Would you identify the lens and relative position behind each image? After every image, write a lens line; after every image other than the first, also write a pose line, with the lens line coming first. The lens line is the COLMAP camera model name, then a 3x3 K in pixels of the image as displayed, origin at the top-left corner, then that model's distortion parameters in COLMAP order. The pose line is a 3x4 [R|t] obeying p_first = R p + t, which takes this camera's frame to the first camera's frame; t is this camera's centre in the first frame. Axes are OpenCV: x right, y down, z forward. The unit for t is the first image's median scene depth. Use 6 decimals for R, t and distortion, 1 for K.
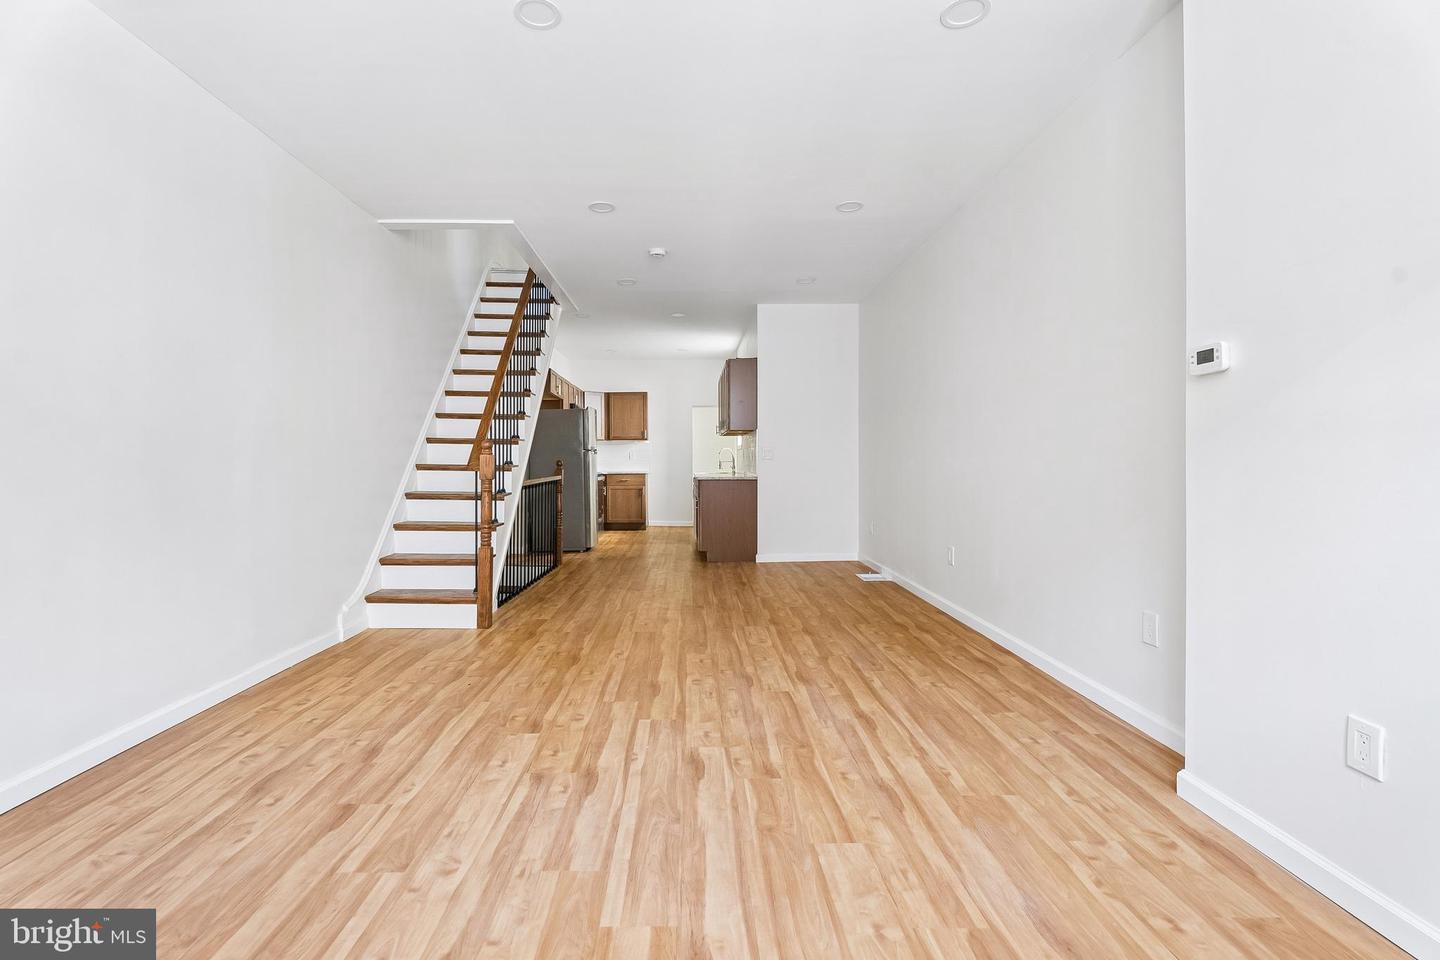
lens RADIAL K [[644.7, 0, 692.0], [0, 644.7, 478.3], [0, 0, 1]] dist [0.003864, -0.002121]
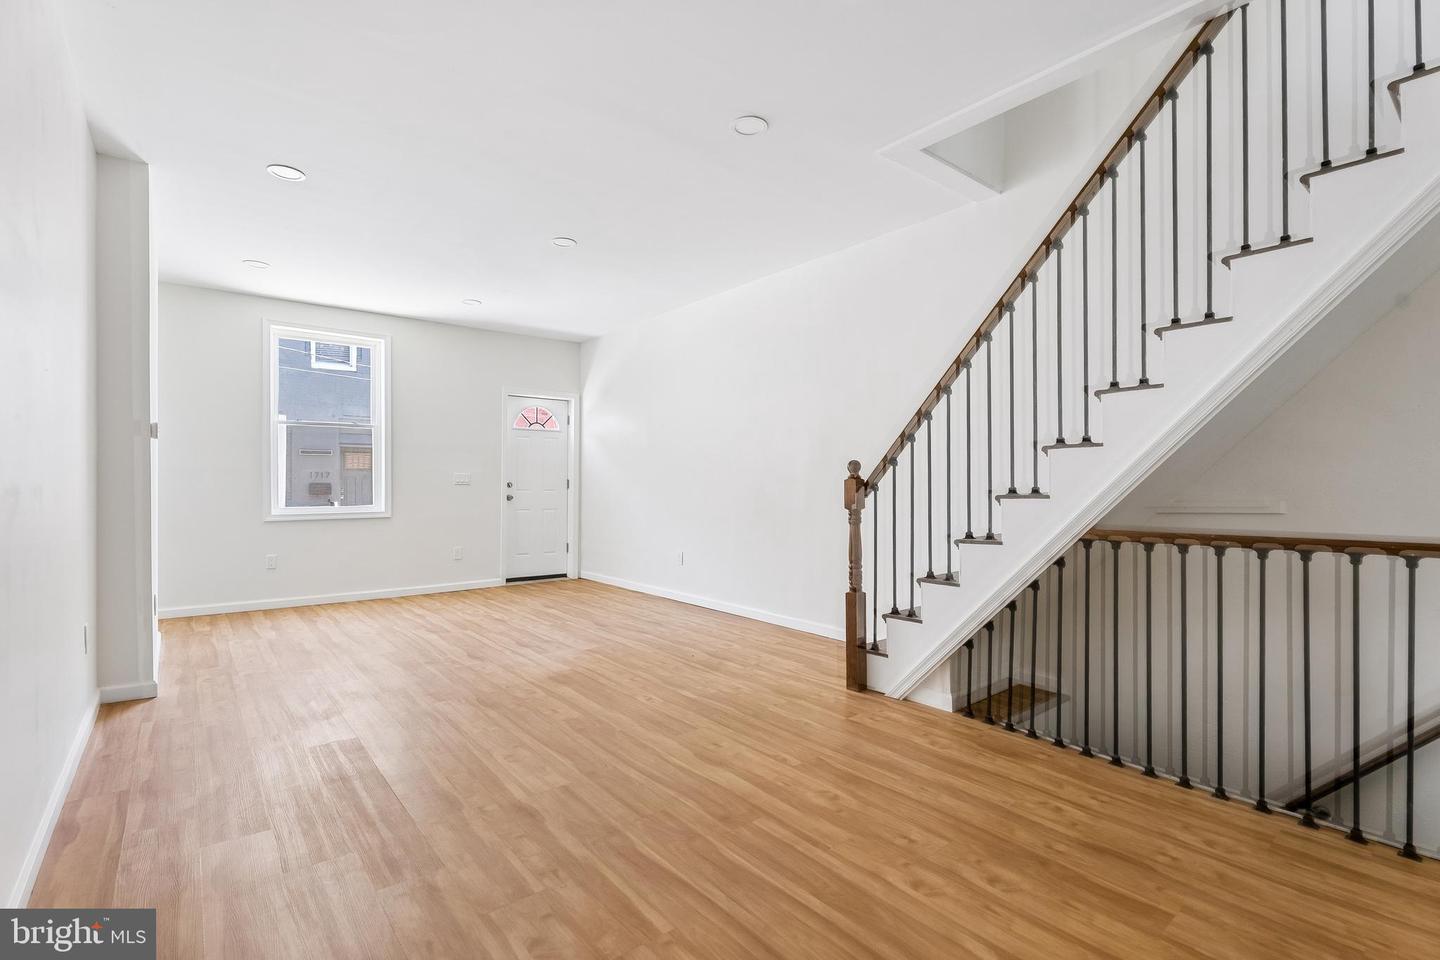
lens RADIAL K [[644.7, 0, 704.2], [0, 644.7, 481.6], [0, 0, 1]] dist [0.003864, -0.002121]
pose [[-0.780868, 0.002185, -0.624692, 0.482739], [-0.014257, 0.999671, 0.021317, -0.066454], [0.624533, 0.025552, -0.780580, 2.144323]]
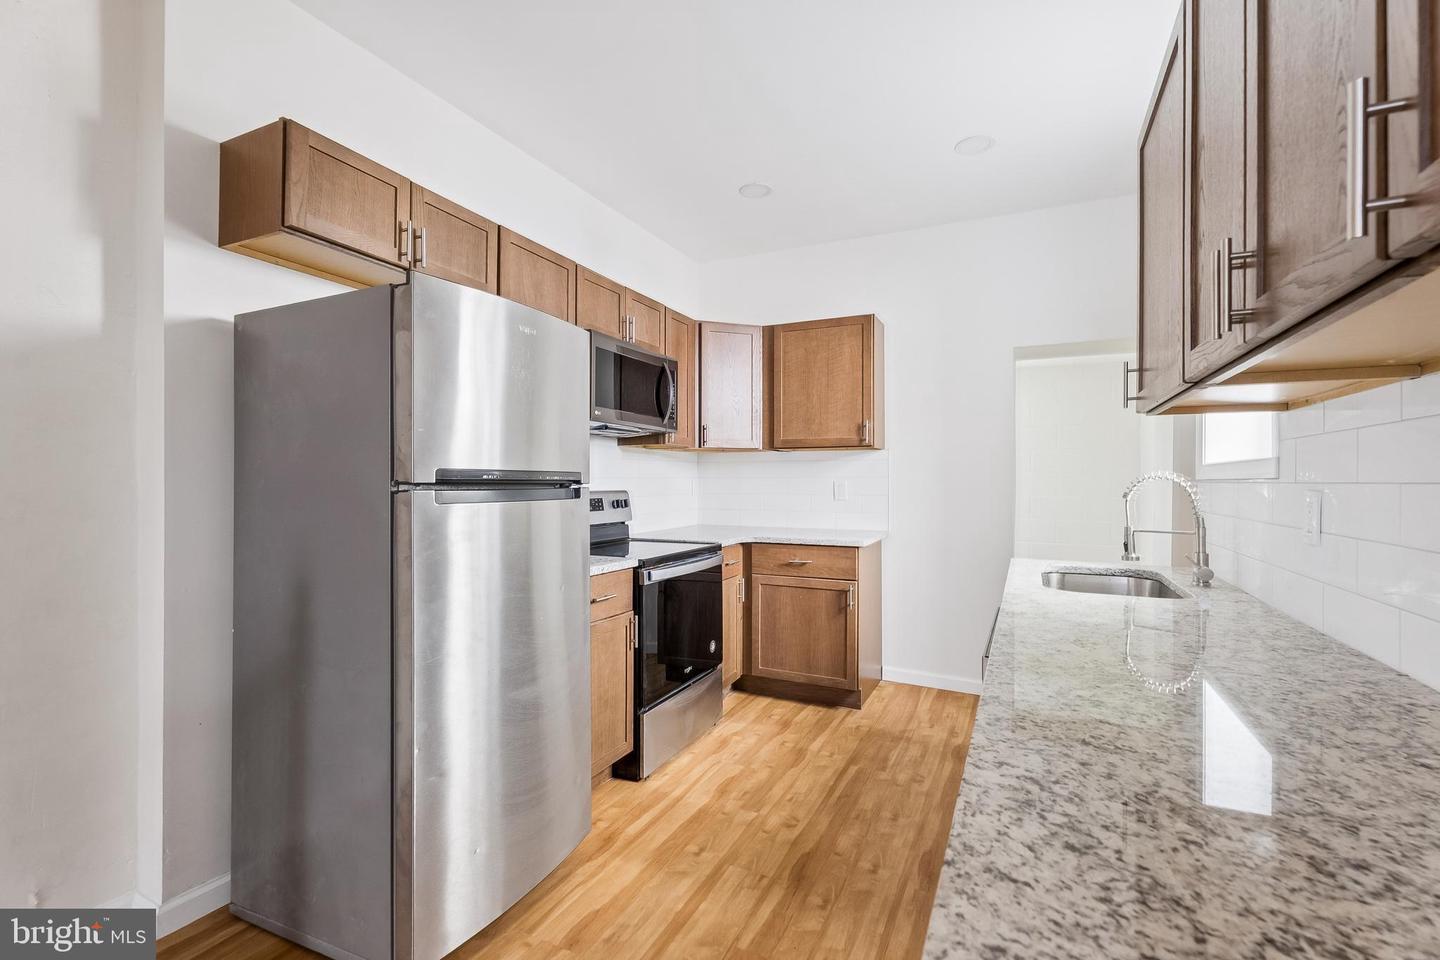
lens RADIAL K [[644.7, 0, 715.4], [0, 644.7, 476.6], [0, 0, 1]] dist [0.003864, -0.002121]
pose [[0.897698, 0.008341, -0.440531, 0.029503], [-0.023471, 0.999307, -0.028907, -0.108063], [0.439985, 0.036290, 0.897272, 2.219049]]
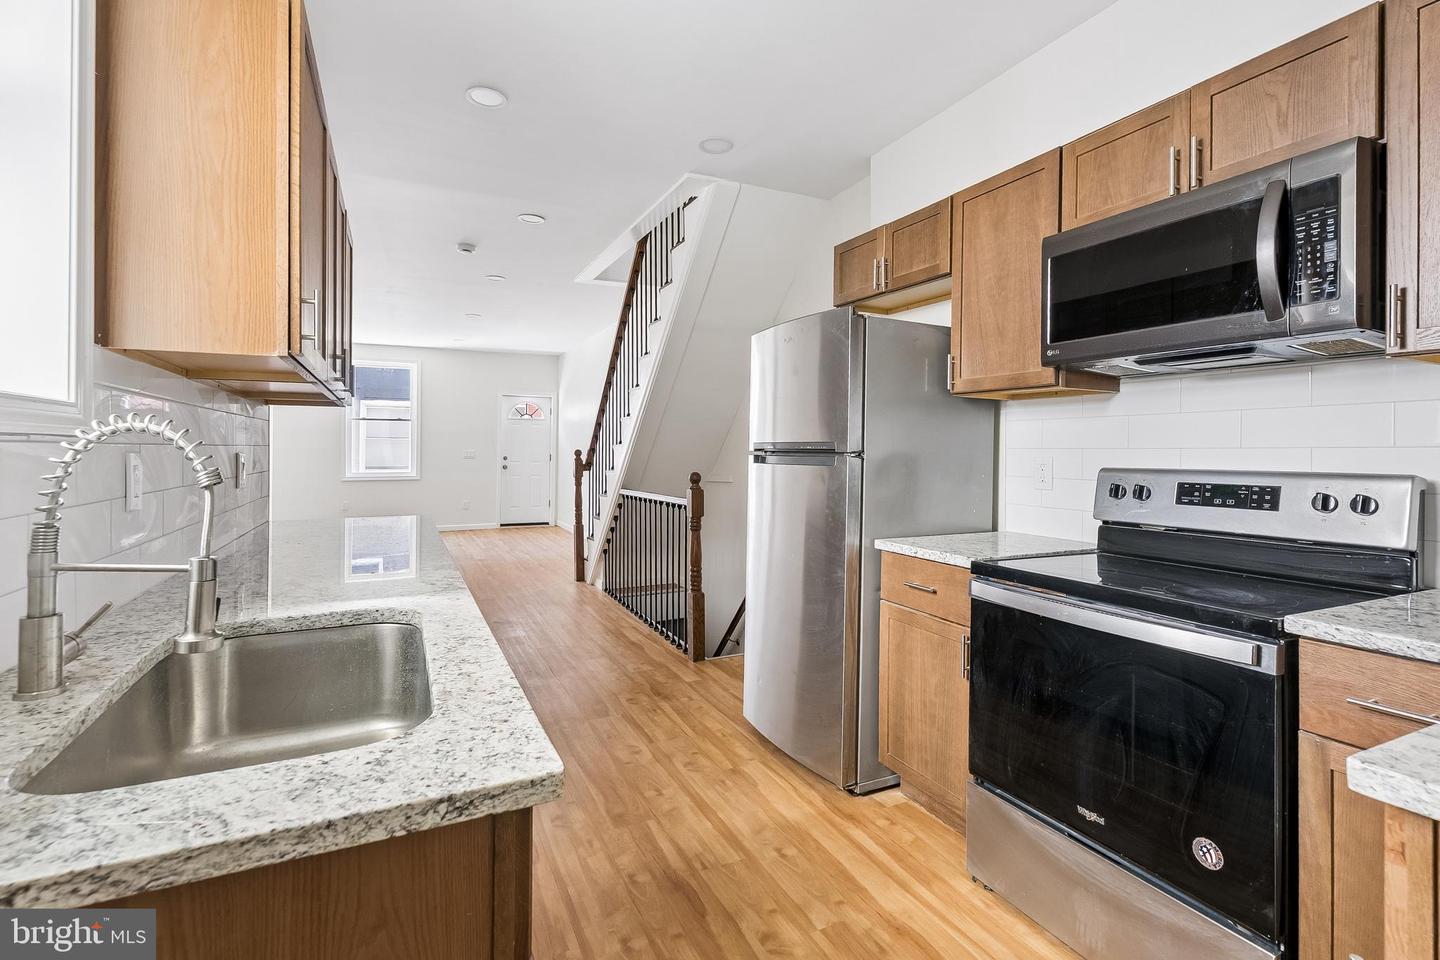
lens RADIAL K [[644.7, 0, 716.1], [0, 644.7, 453.5], [0, 0, 1]] dist [0.003864, -0.002121]
pose [[-0.898978, -0.000360, -0.437993, 0.048819], [-0.014585, 0.999470, 0.029114, -0.136590], [0.437751, 0.032561, -0.898507, 3.427848]]
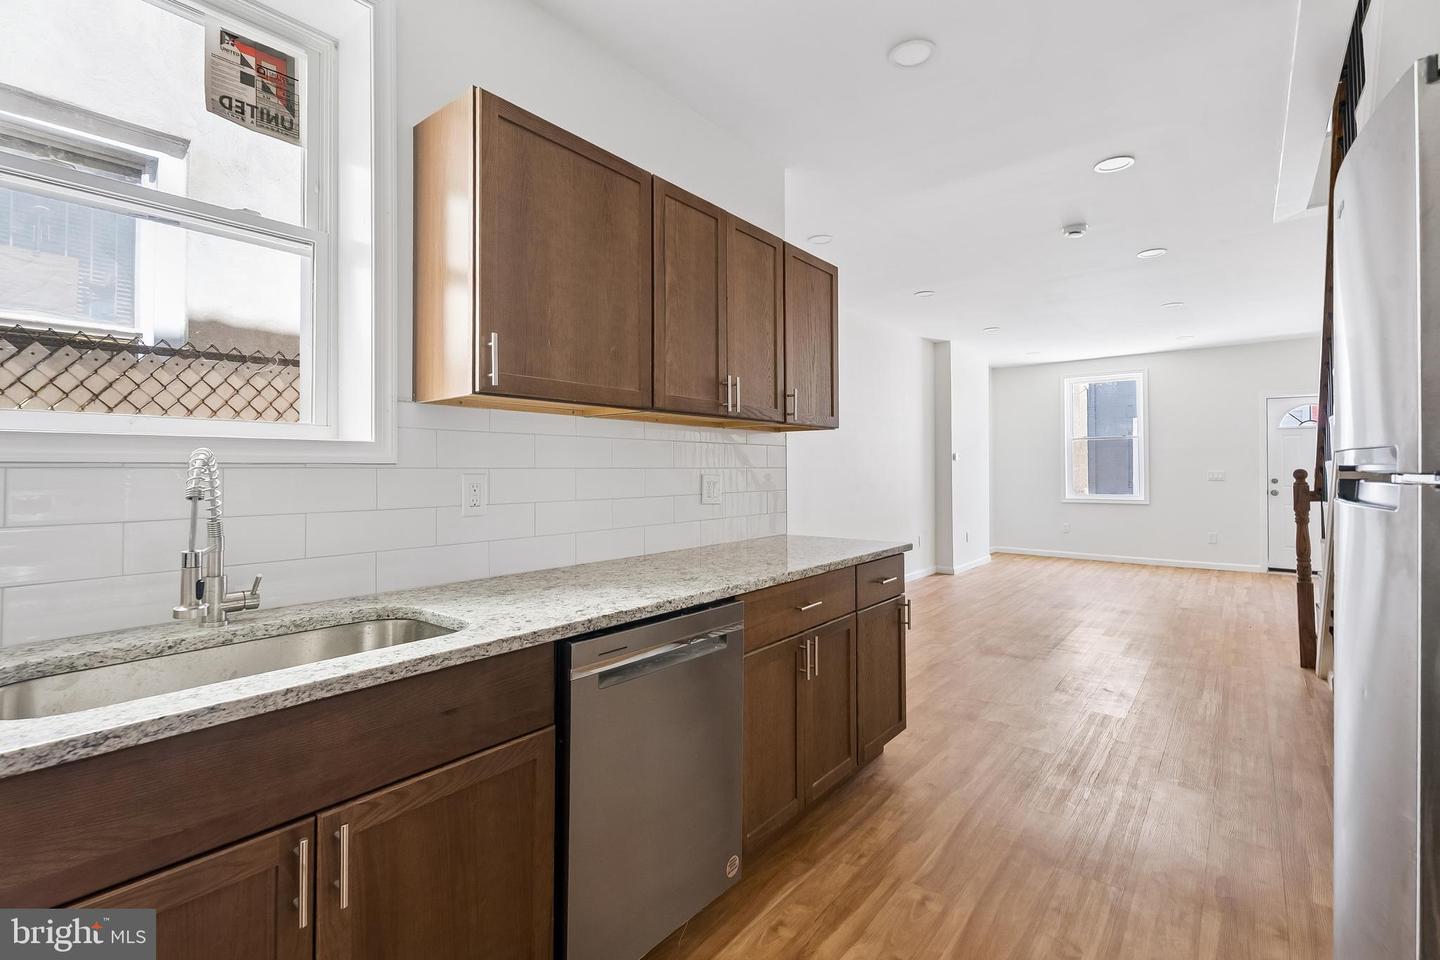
lens RADIAL K [[644.7, 0, 722.6], [0, 644.7, 465.3], [0, 0, 1]] dist [0.003864, -0.002121]
pose [[-0.779195, 0.012326, 0.626661, -0.355687], [0.024270, 0.999650, 0.010516, -0.134624], [-0.626312, 0.023403, -0.779221, 3.213421]]
